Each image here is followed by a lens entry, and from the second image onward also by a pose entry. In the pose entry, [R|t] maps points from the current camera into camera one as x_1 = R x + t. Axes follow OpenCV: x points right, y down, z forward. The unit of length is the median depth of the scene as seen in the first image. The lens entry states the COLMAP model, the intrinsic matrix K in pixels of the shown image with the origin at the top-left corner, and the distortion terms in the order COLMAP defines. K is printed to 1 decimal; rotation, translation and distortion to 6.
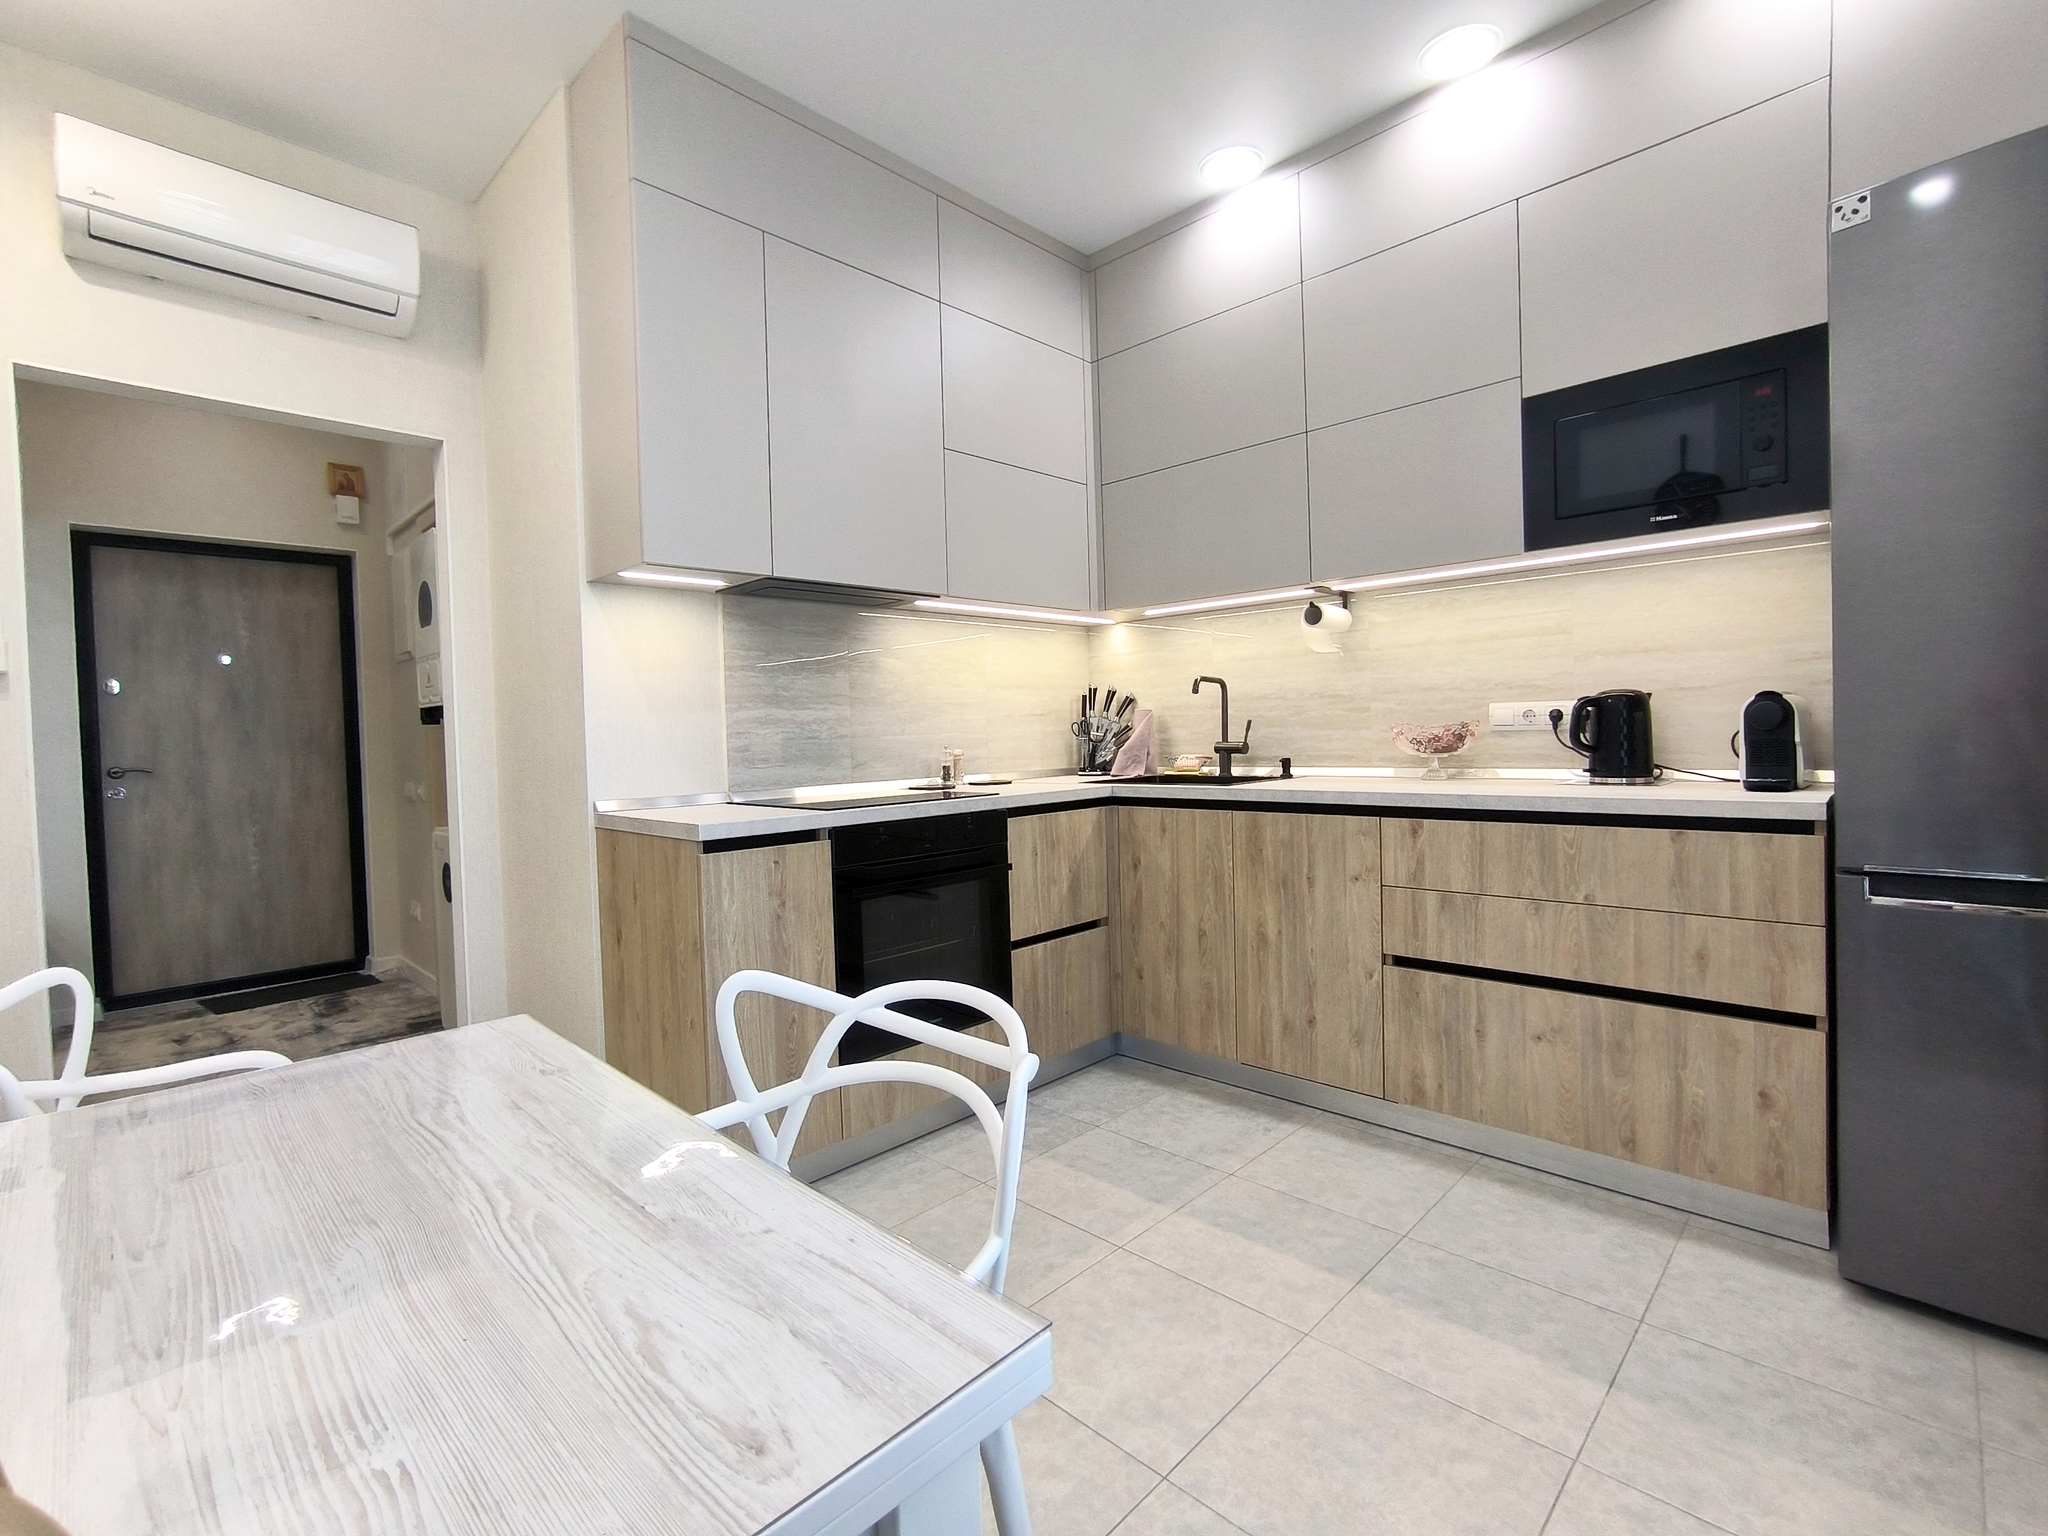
lens RADIAL K [[935.7, 0, 1024.0], [0, 935.7, 768.0], [0, 0, 1]] dist [-0.019858, 0.012795]
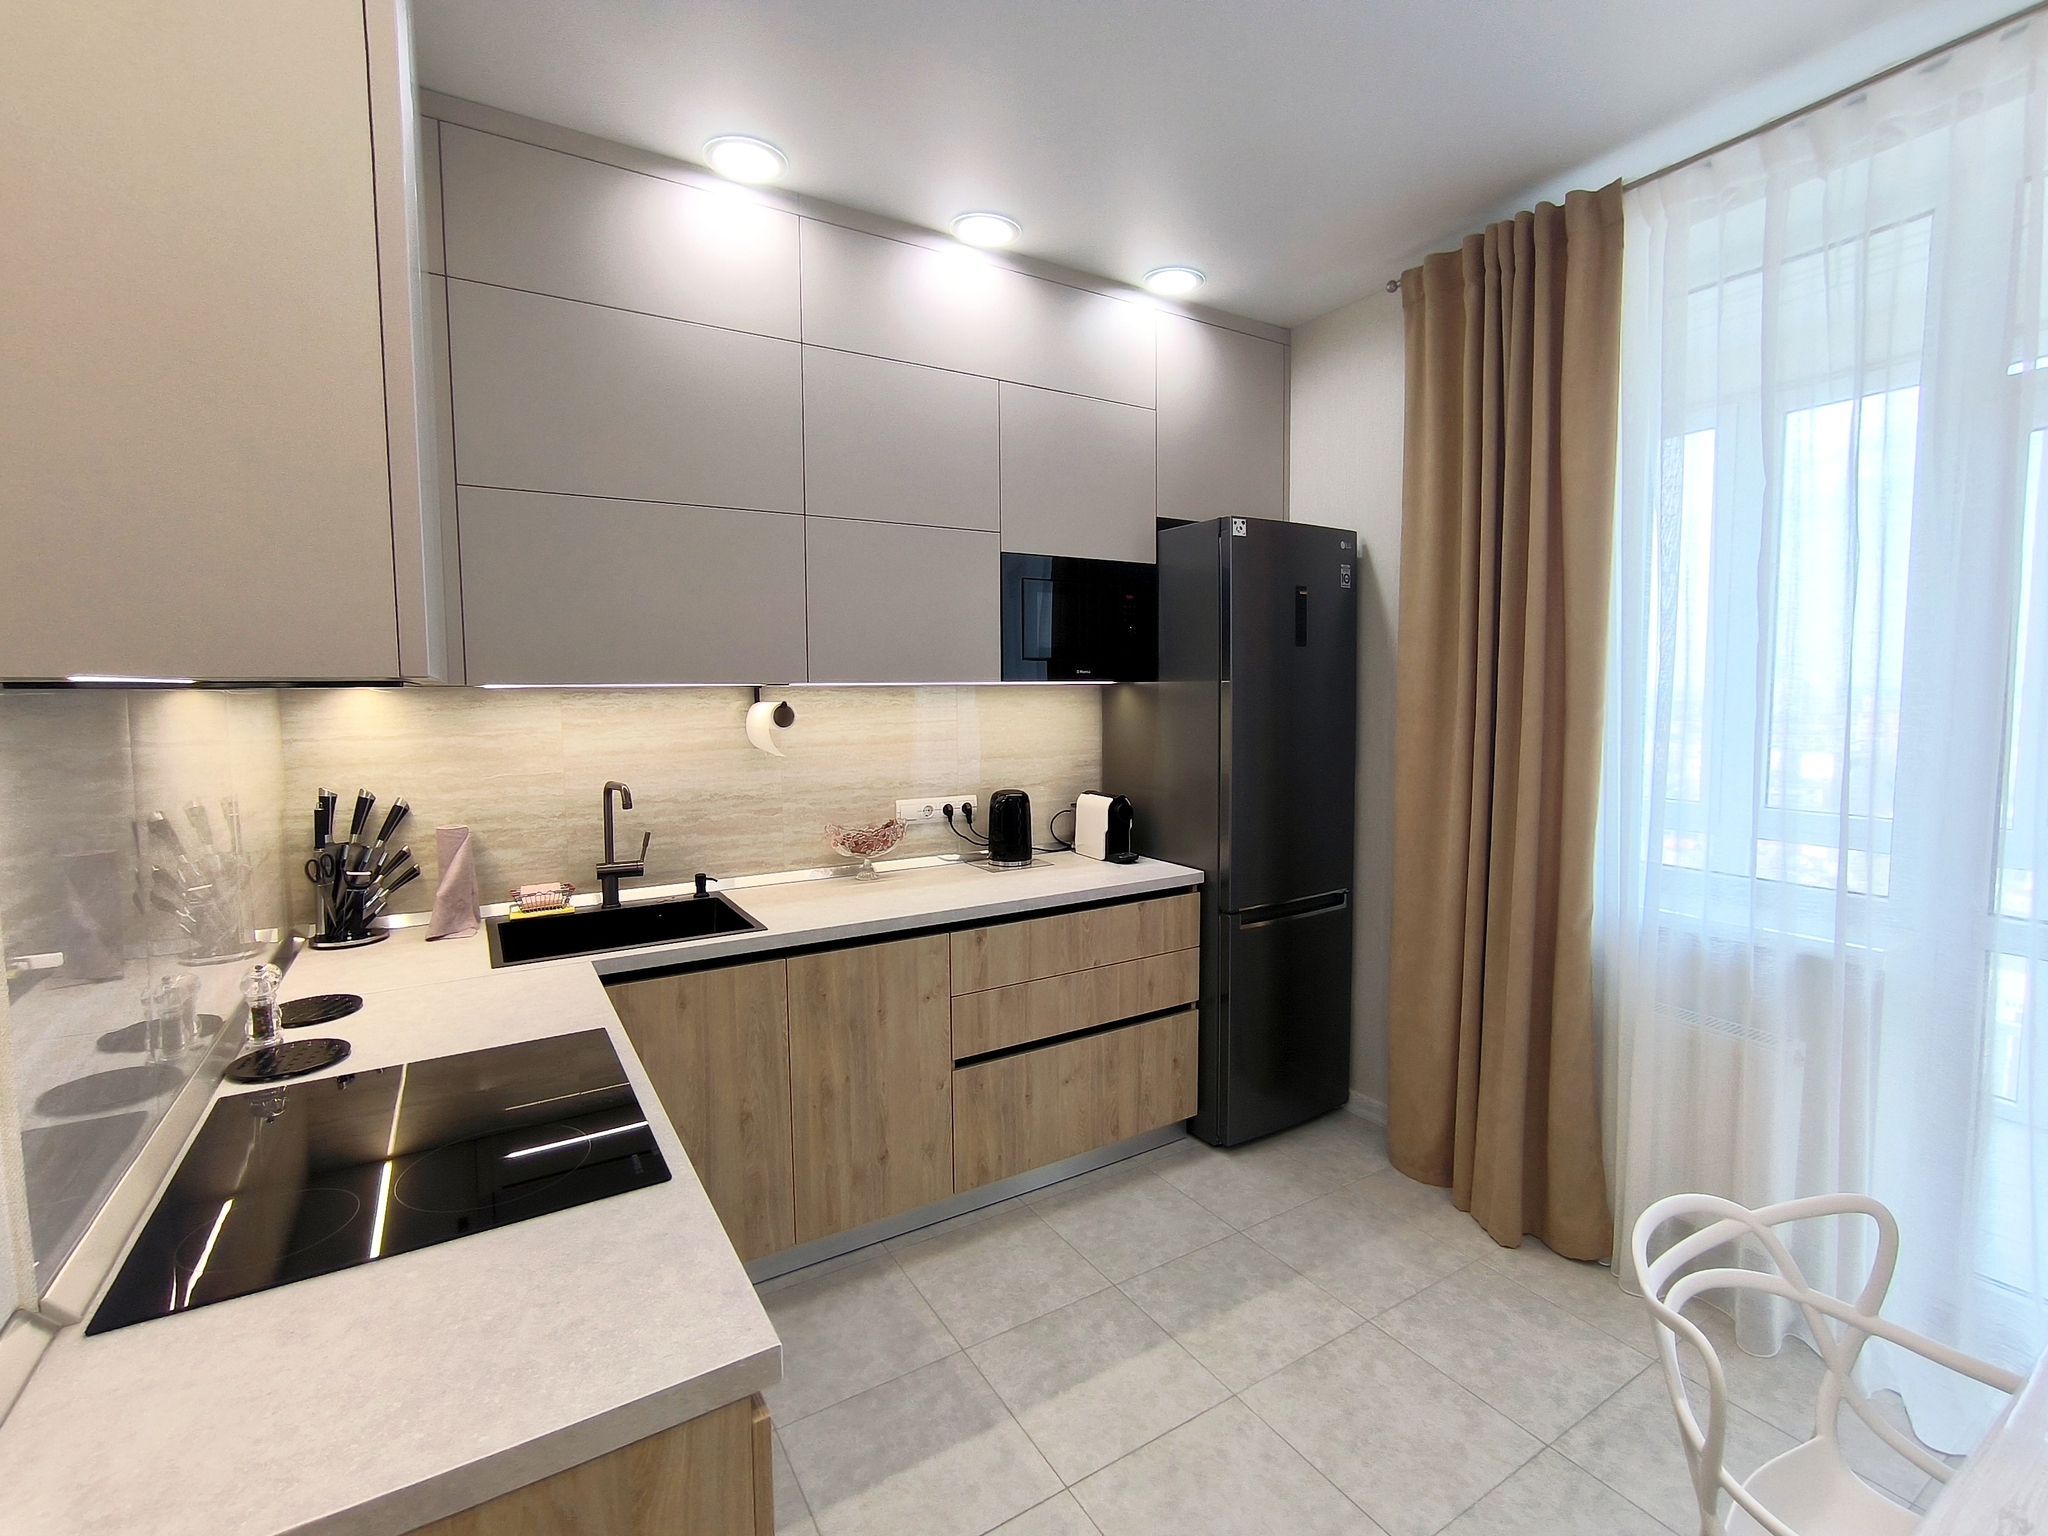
lens RADIAL K [[947.3, 0, 1024.0], [0, 947.3, 768.0], [0, 0, 1]] dist [-0.057586, 0.051365]
pose [[0.236047, -0.060014, 0.969887, -0.563815], [0.037754, 0.997904, 0.052560, -0.169539], [-0.971008, 0.024211, 0.237818, 0.629343]]
